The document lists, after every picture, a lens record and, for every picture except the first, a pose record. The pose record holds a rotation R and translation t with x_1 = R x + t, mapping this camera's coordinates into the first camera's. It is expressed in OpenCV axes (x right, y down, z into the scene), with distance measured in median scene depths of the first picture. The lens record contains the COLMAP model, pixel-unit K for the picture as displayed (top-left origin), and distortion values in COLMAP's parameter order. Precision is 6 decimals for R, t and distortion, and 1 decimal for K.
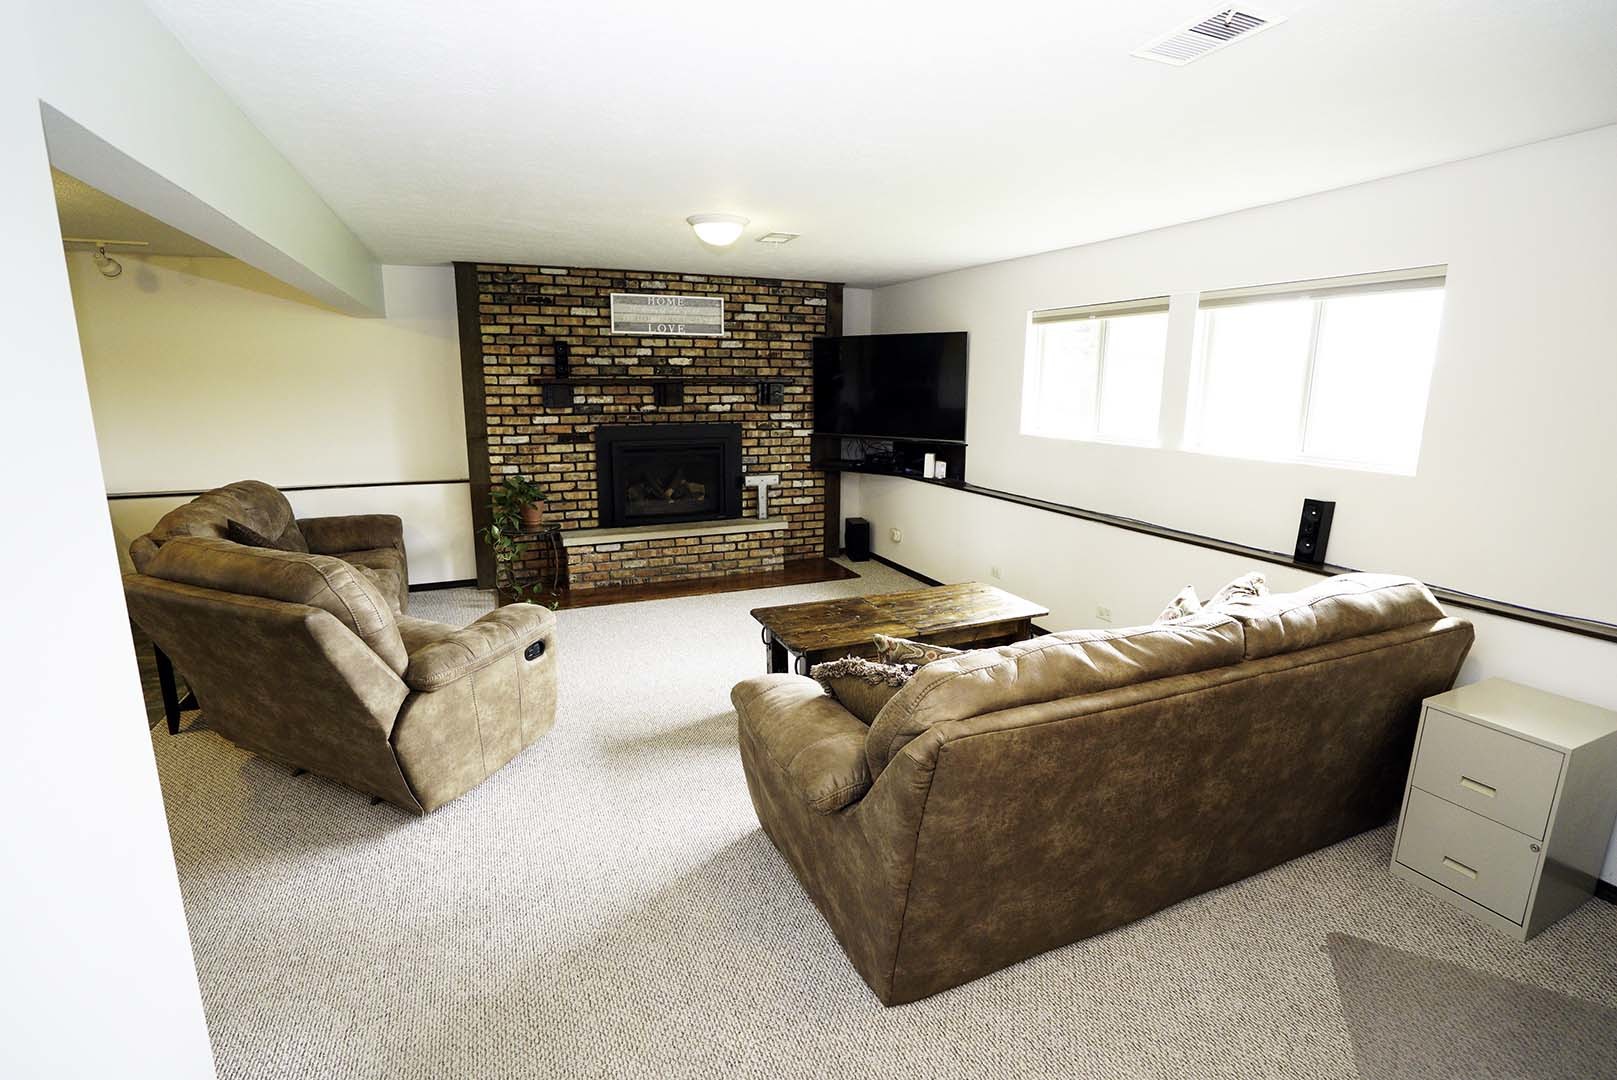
lens RADIAL K [[741.3, 0, 807.6], [0, 741.3, 535.0], [0, 0, 1]] dist [-0.037953, 0.005862]
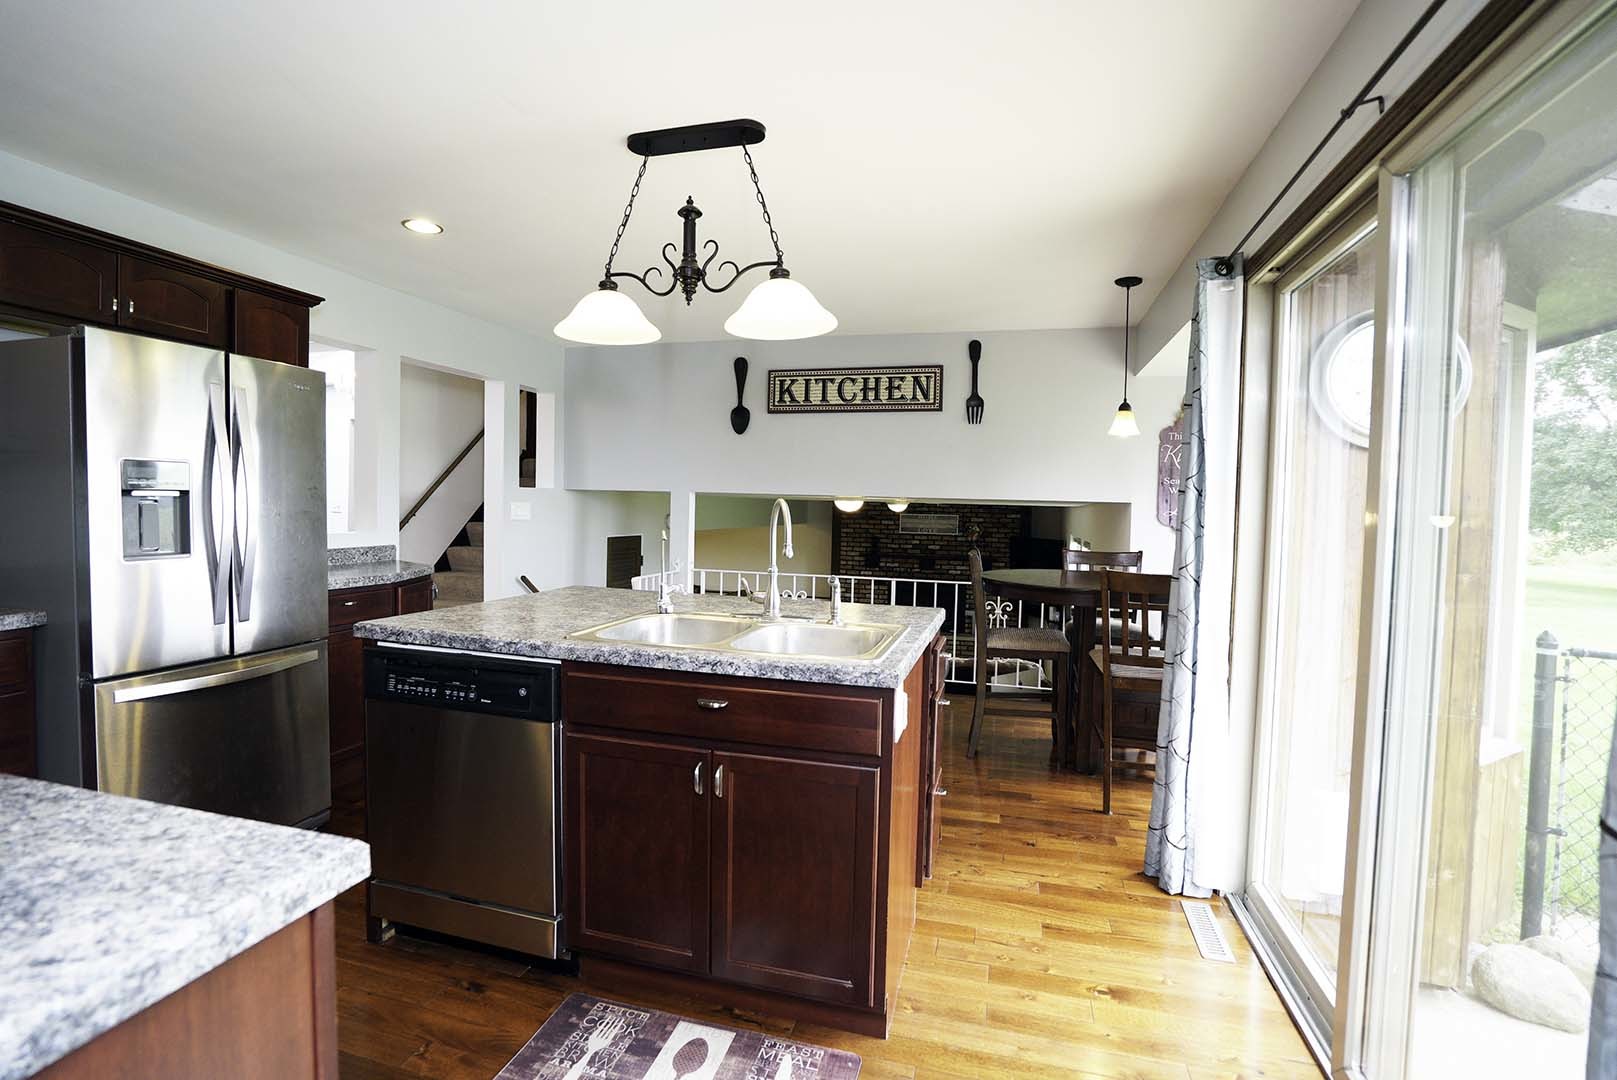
lens RADIAL K [[741.3, 0, 809.2], [0, 741.3, 537.4], [0, 0, 1]] dist [-0.037953, 0.005862]
pose [[0.790366, 0.039968, -0.611329, 0.769316], [-0.143299, 0.982249, -0.121047, 0.020842], [0.595640, 0.183274, 0.782064, -0.727257]]
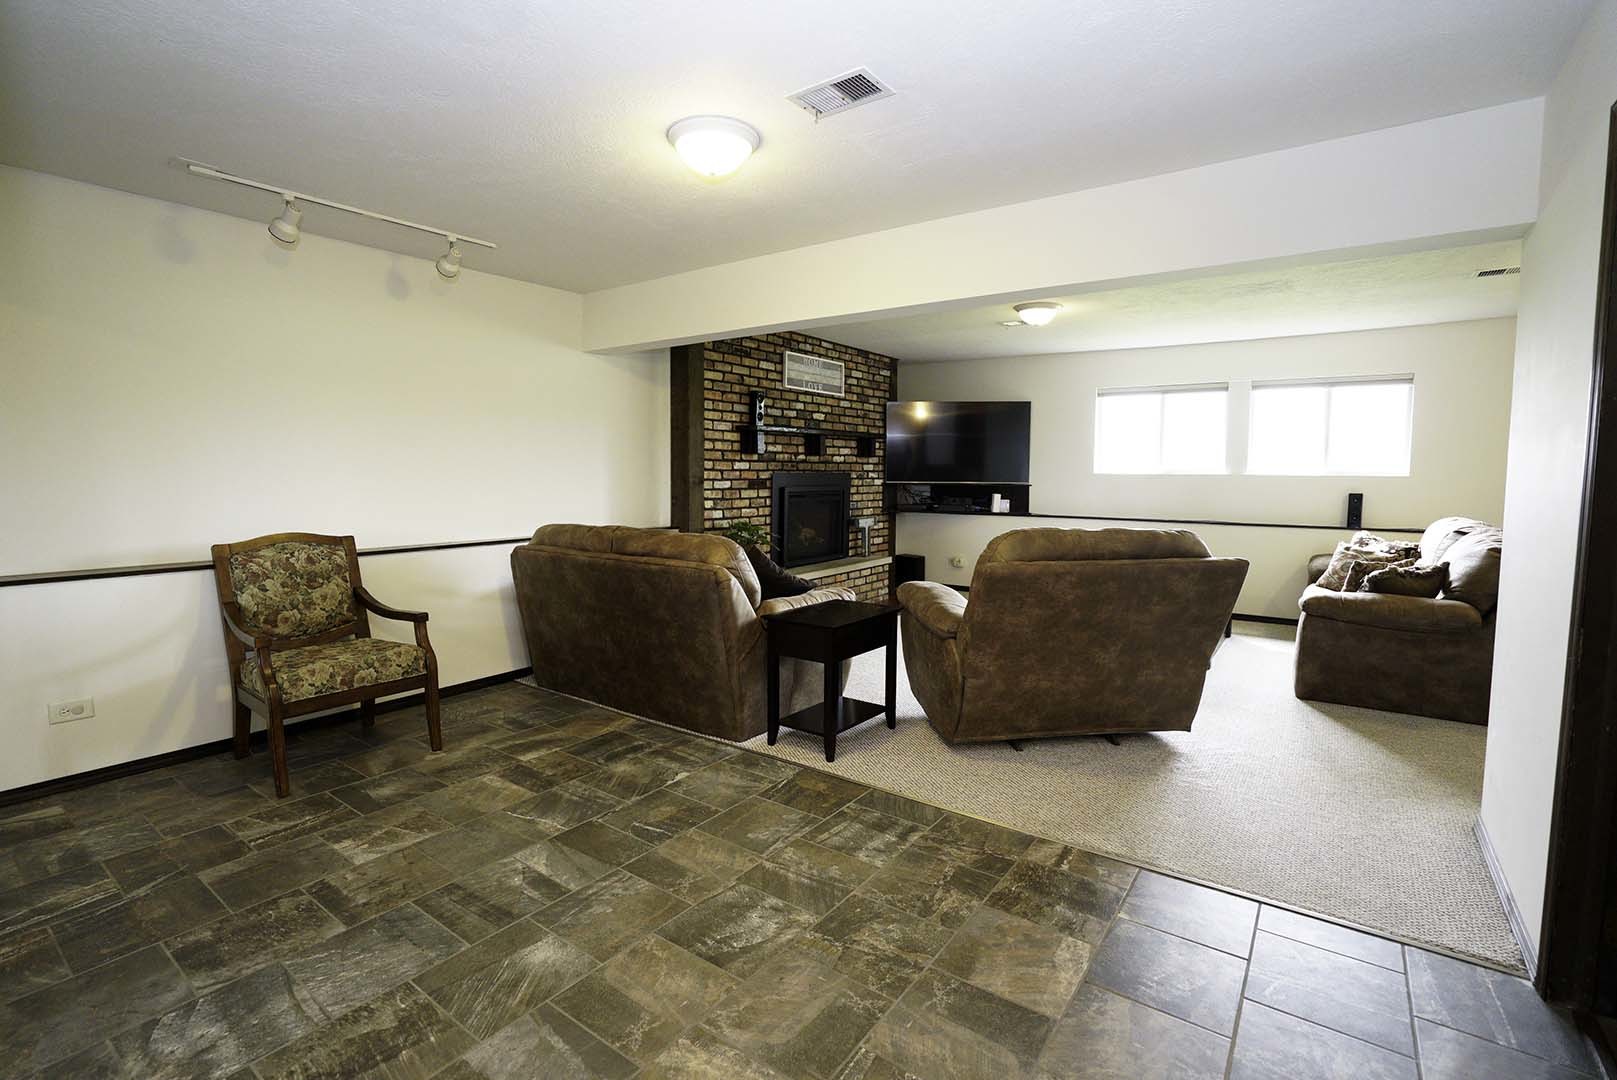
lens RADIAL K [[741.3, 0, 807.8], [0, 741.3, 538.3], [0, 0, 1]] dist [-0.037953, 0.005862]
pose [[0.849247, -0.049421, 0.525678, -0.799382], [0.108054, 0.990806, -0.081414, 0.036363], [-0.516821, 0.125942, 0.846779, 0.091246]]
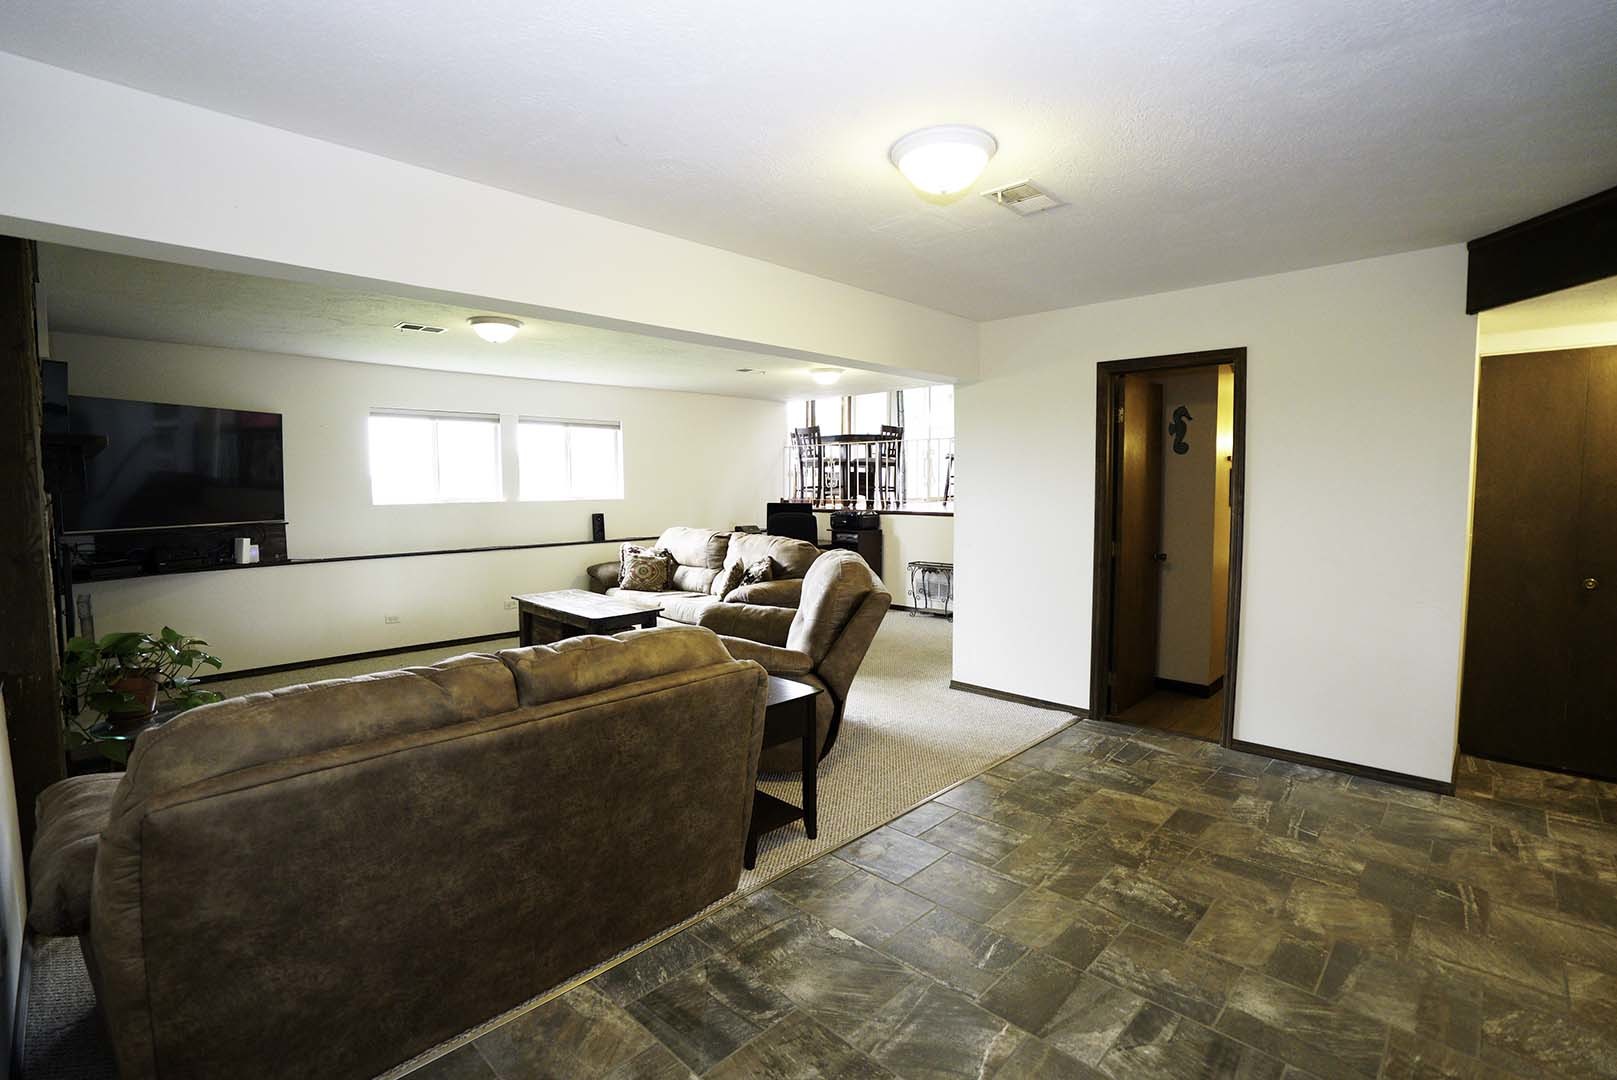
lens RADIAL K [[741.3, 0, 799.1], [0, 741.3, 526.5], [0, 0, 1]] dist [-0.037953, 0.005862]
pose [[-0.391514, -0.053535, 0.918613, -0.944463], [0.194836, 0.970848, 0.139619, -0.116086], [-0.899308, 0.233642, -0.369670, 0.713790]]
